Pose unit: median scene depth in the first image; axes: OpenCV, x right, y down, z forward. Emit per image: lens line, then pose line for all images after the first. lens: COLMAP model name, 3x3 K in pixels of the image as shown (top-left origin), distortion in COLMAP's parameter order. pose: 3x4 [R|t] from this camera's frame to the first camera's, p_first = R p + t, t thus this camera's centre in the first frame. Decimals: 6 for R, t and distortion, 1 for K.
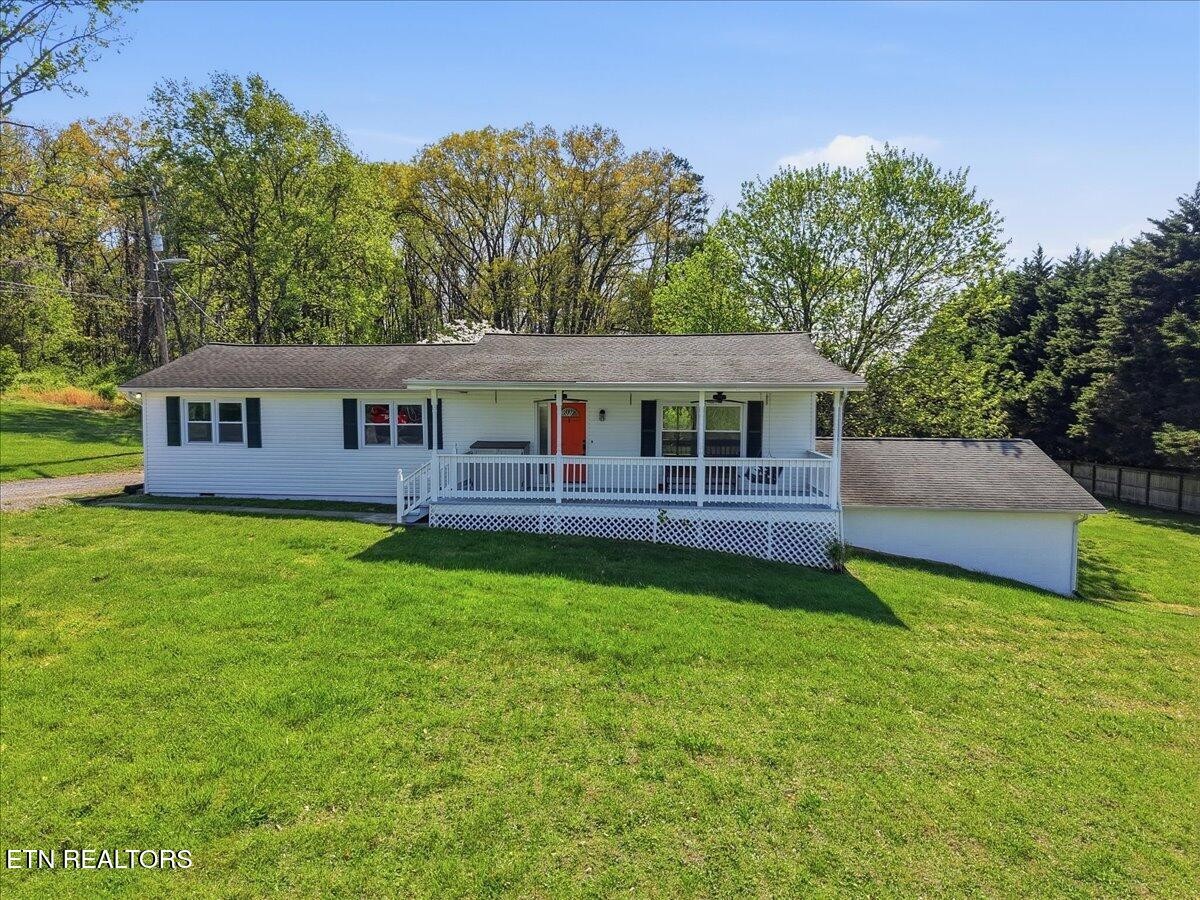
lens RADIAL K [[809.9, 0, 600.0], [0, 809.9, 450.0], [0, 0, 1]] dist [0.015540, -0.018237]
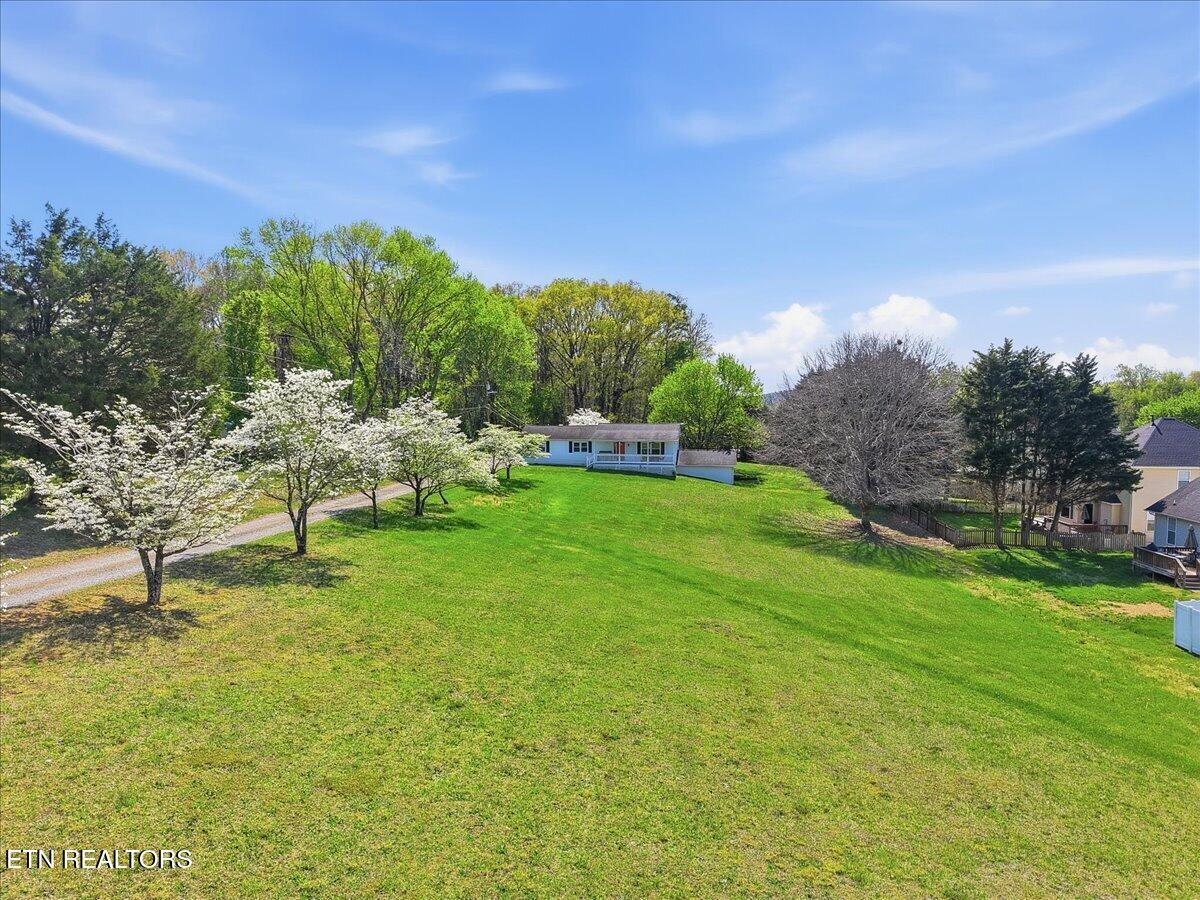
lens RADIAL K [[809.9, 0, 600.0], [0, 809.9, 450.0], [0, 0, 1]] dist [0.015540, -0.018237]
pose [[0.999216, 0.001570, -0.039548, 0.021902], [-0.002215, 0.999866, -0.016250, 0.056262], [0.039517, 0.016325, 0.999086, -3.485110]]
